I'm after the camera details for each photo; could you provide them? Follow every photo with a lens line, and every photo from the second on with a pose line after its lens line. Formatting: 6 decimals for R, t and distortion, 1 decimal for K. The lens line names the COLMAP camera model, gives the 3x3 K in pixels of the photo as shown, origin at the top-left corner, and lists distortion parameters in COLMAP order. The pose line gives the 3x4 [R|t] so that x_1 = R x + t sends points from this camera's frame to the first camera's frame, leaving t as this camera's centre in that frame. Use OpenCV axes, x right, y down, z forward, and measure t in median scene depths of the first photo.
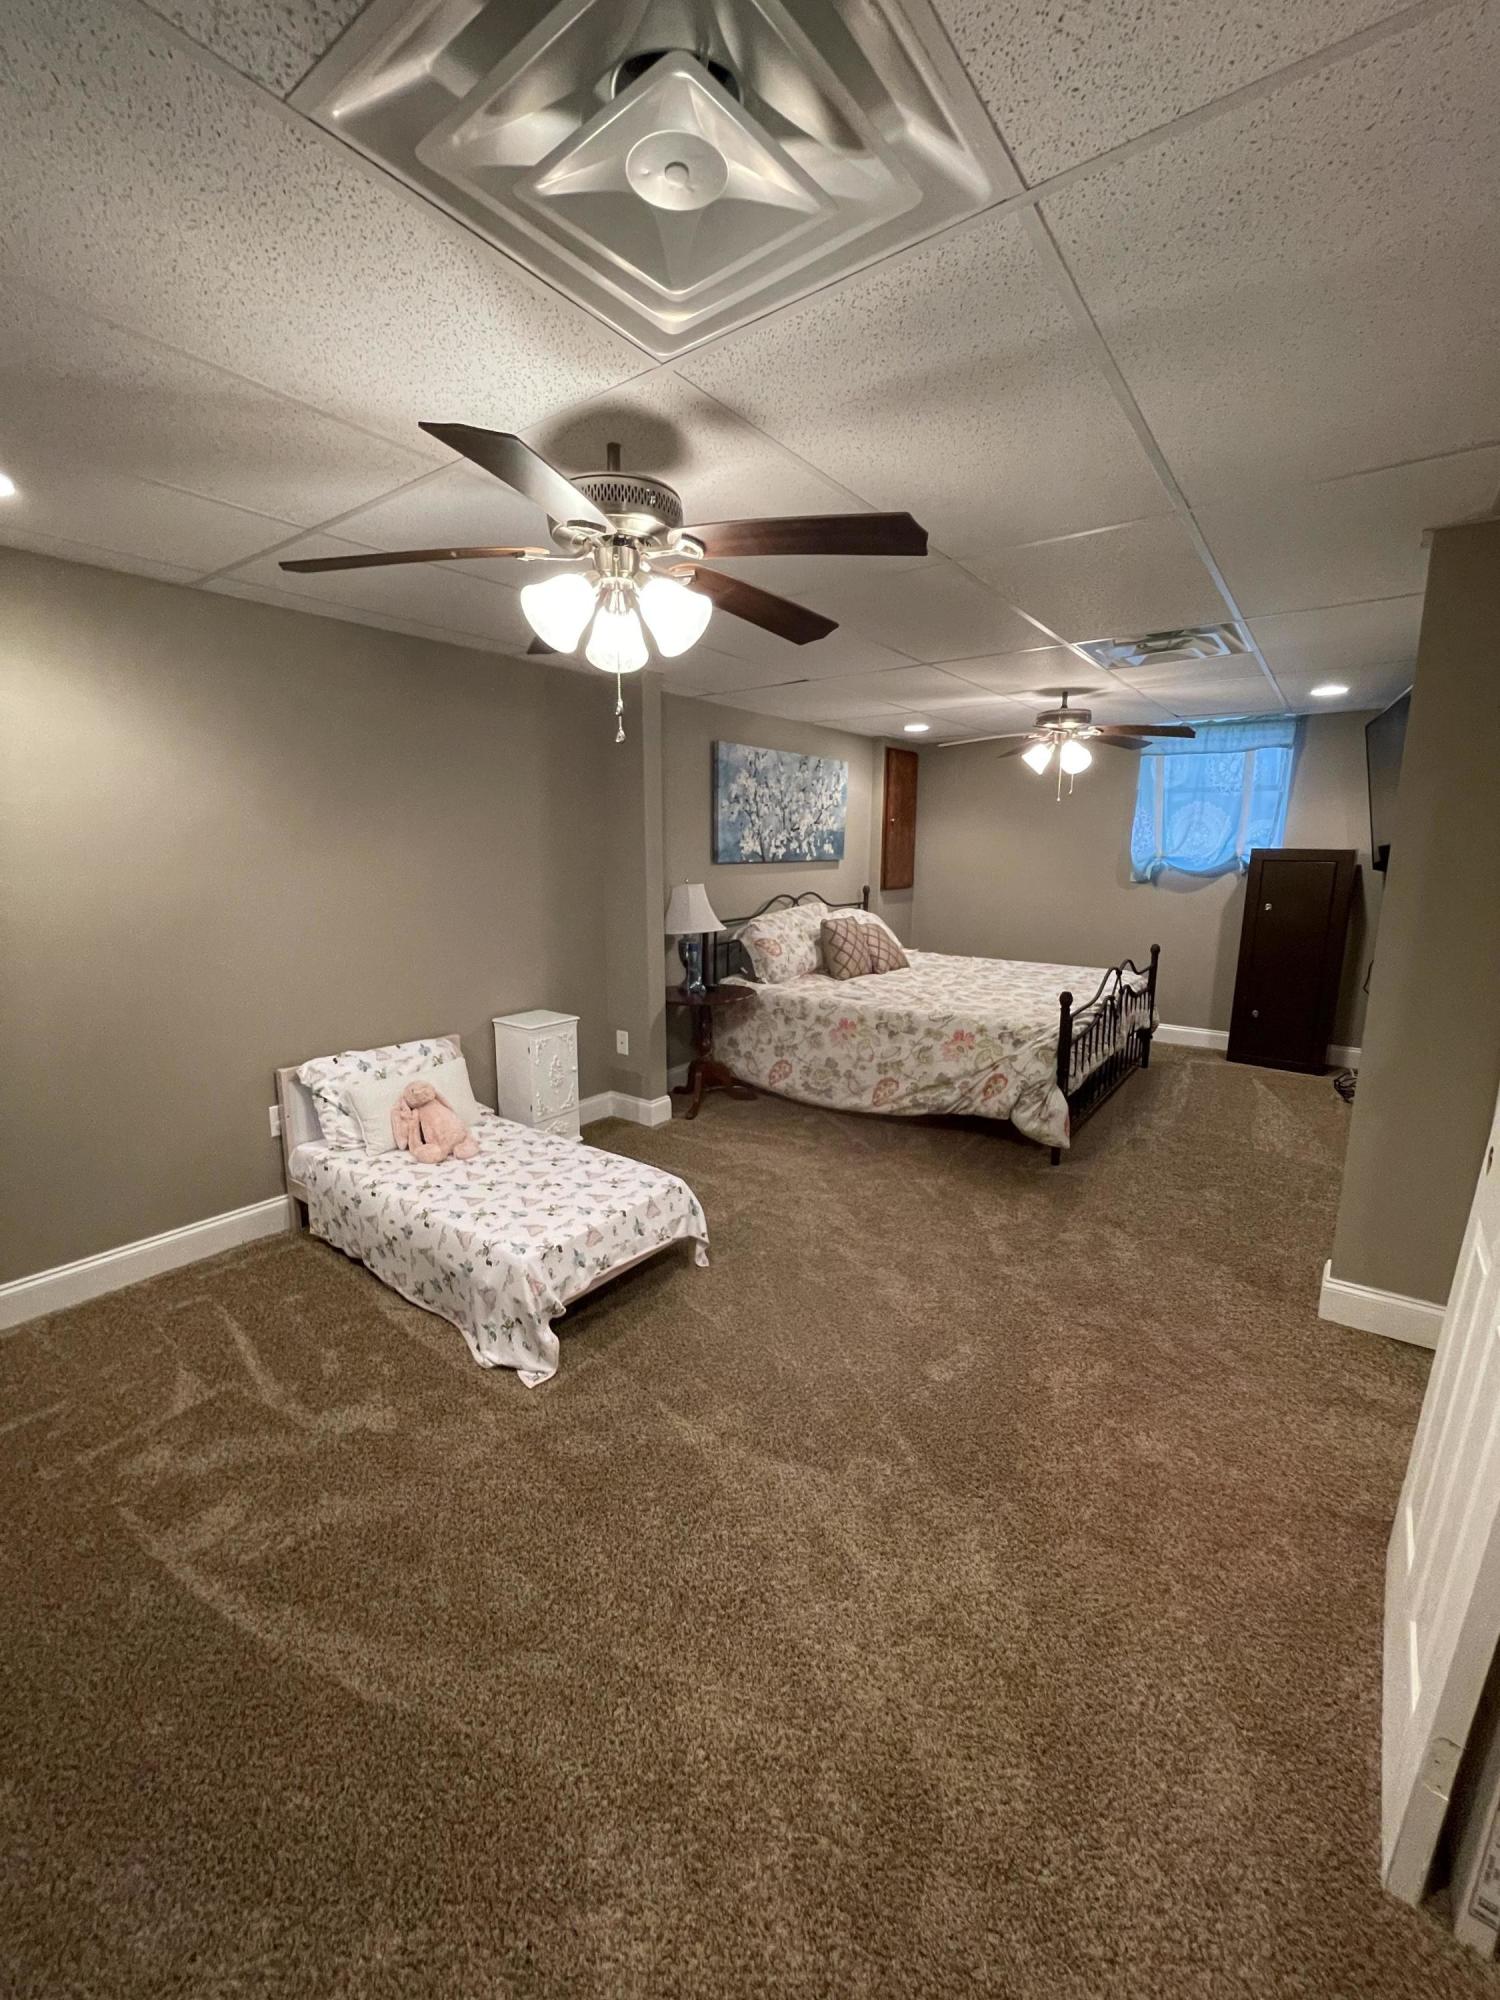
lens RADIAL K [[819.9, 0, 745.0], [0, 819.9, 996.0], [0, 0, 1]] dist [0.011348, -0.000280]
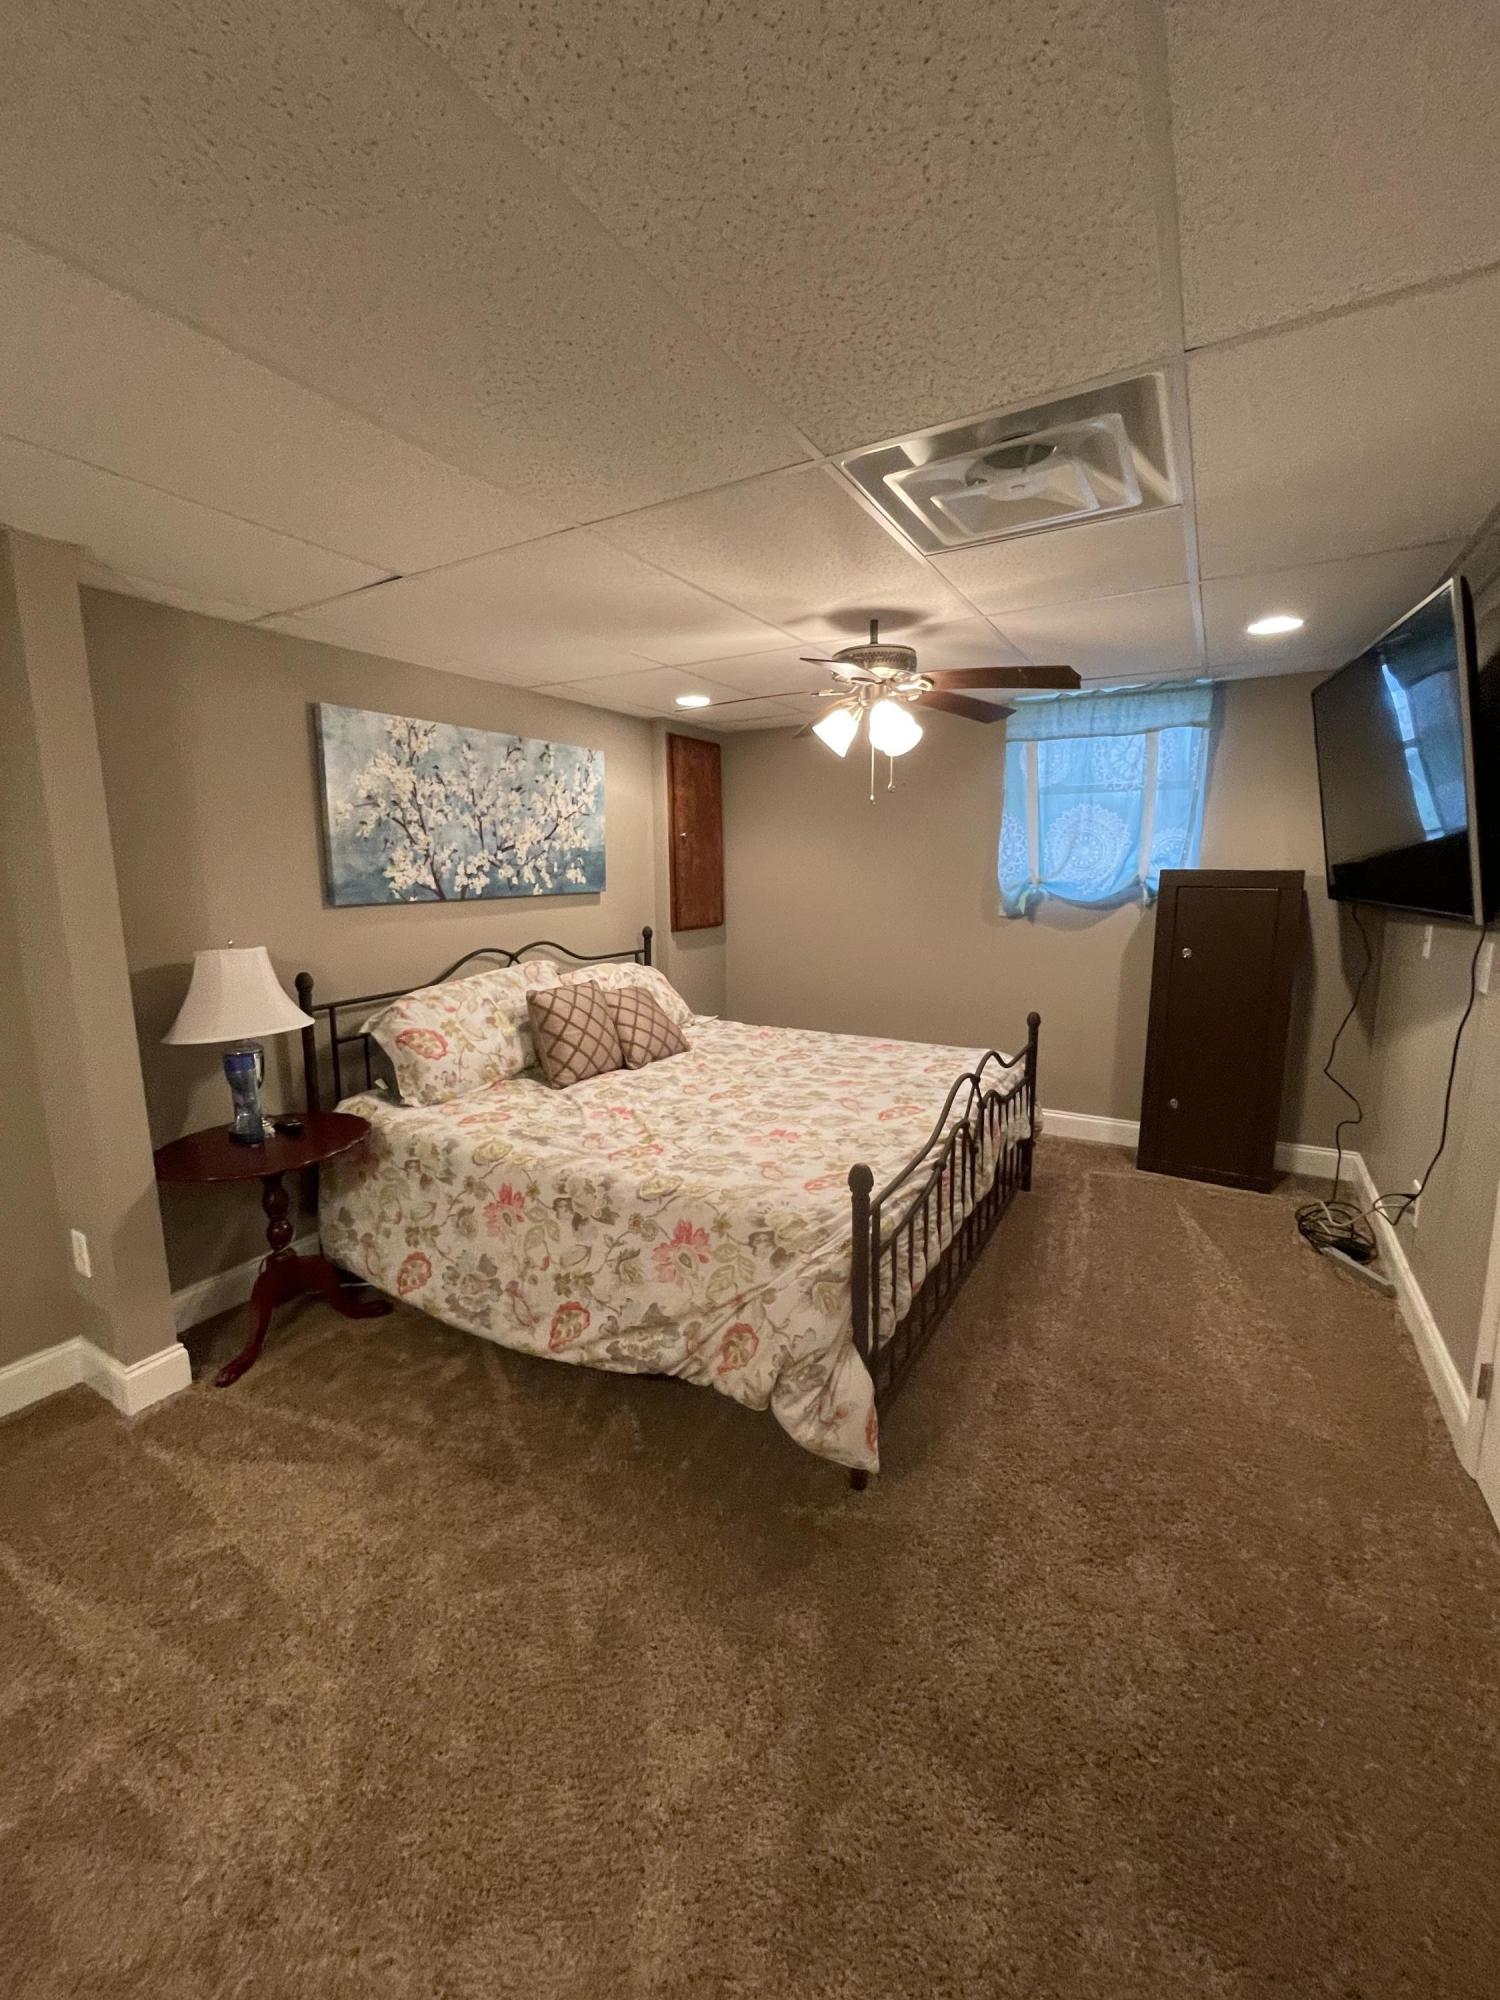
lens RADIAL K [[819.9, 0, 745.6], [0, 819.9, 997.2], [0, 0, 1]] dist [0.011348, -0.000280]
pose [[0.993379, -0.030589, 0.110739, 0.191841], [0.032672, 0.999321, -0.017046, -0.073343], [-0.110143, 0.020552, 0.993703, 0.360458]]
